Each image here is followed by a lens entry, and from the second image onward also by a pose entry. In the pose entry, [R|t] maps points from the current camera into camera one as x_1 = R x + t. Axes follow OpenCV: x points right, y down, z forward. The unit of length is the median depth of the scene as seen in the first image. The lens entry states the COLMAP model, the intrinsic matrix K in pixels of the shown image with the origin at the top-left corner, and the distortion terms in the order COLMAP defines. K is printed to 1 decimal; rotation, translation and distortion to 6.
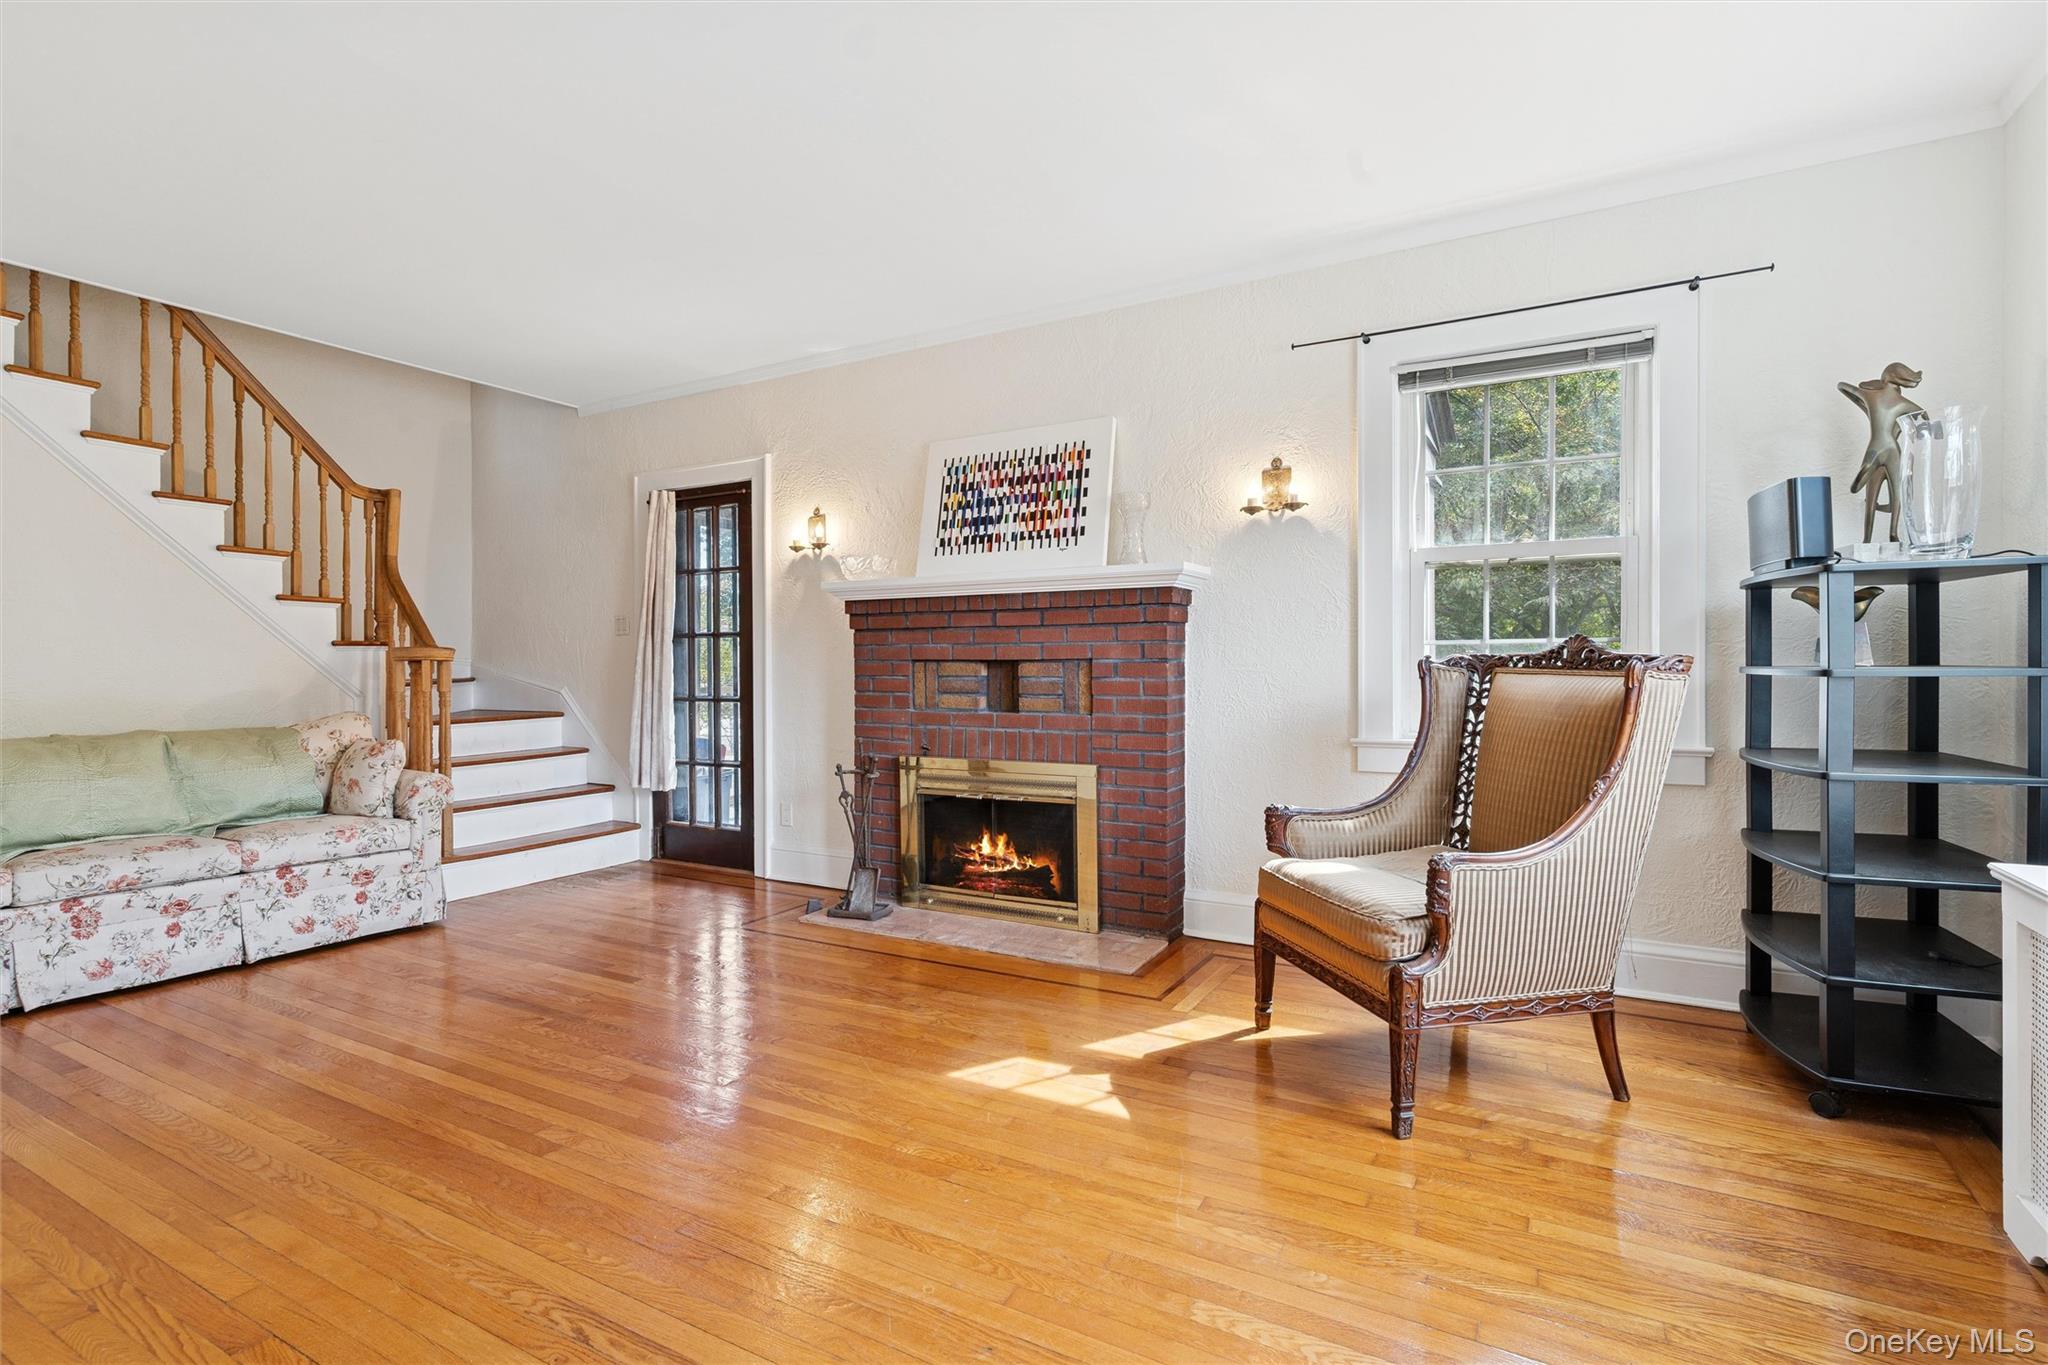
lens RADIAL K [[967.1, 0, 1020.3], [0, 967.1, 673.2], [0, 0, 1]] dist [0.002115, 0.000352]
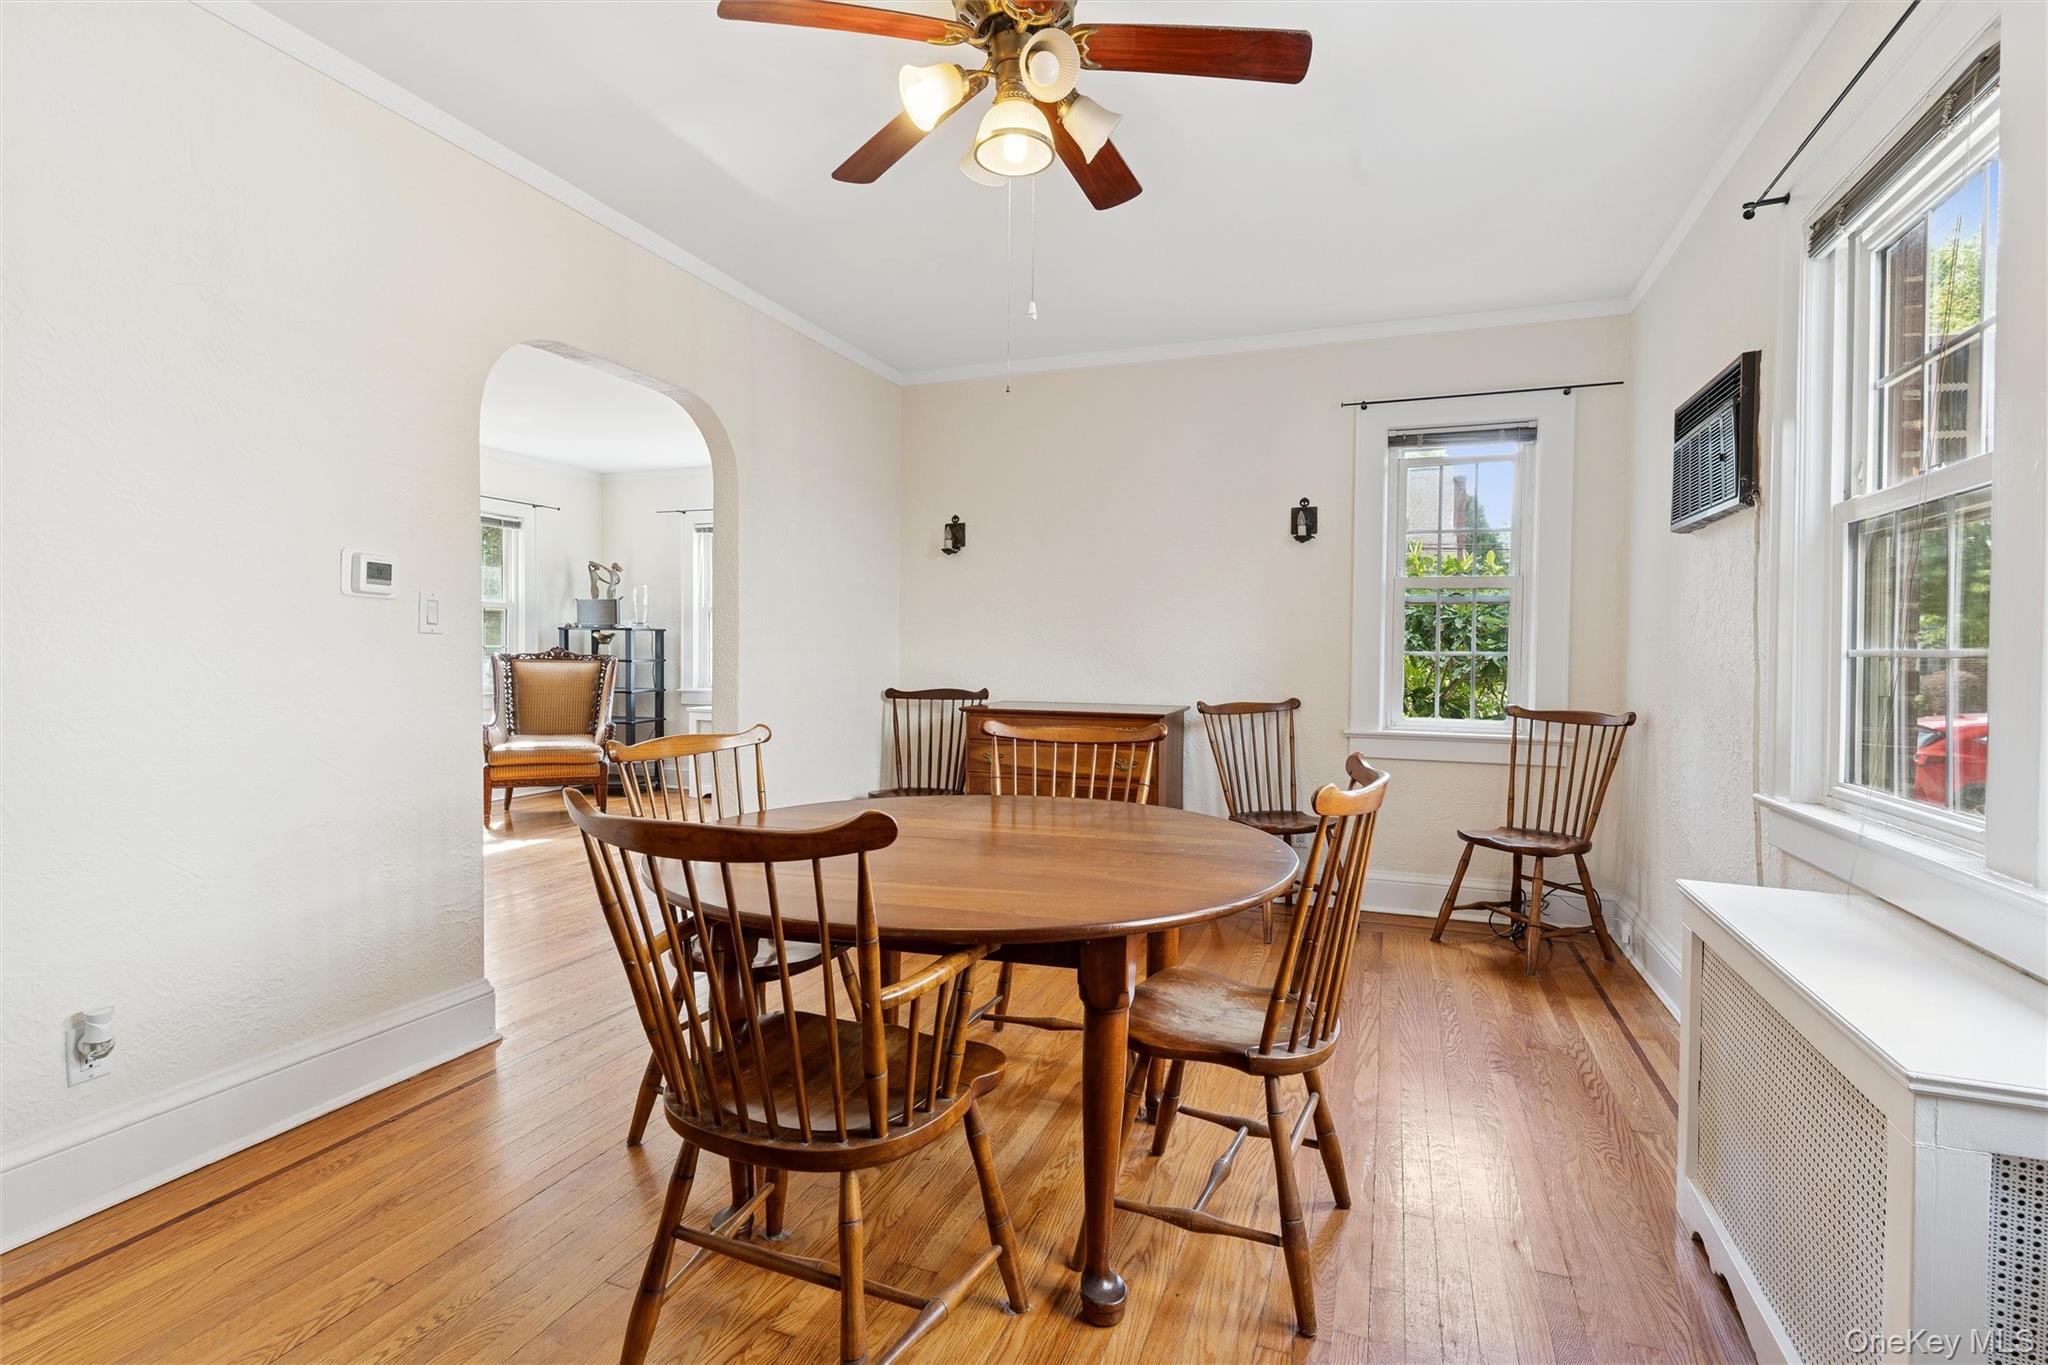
lens RADIAL K [[967.1, 0, 1020.3], [0, 967.1, 673.2], [0, 0, 1]] dist [0.002115, 0.000352]
pose [[-0.150892, -0.018723, 0.988373, -1.458993], [0.001066, 0.999817, 0.019103, -0.011525], [-0.988550, 0.003936, -0.150845, 0.101039]]
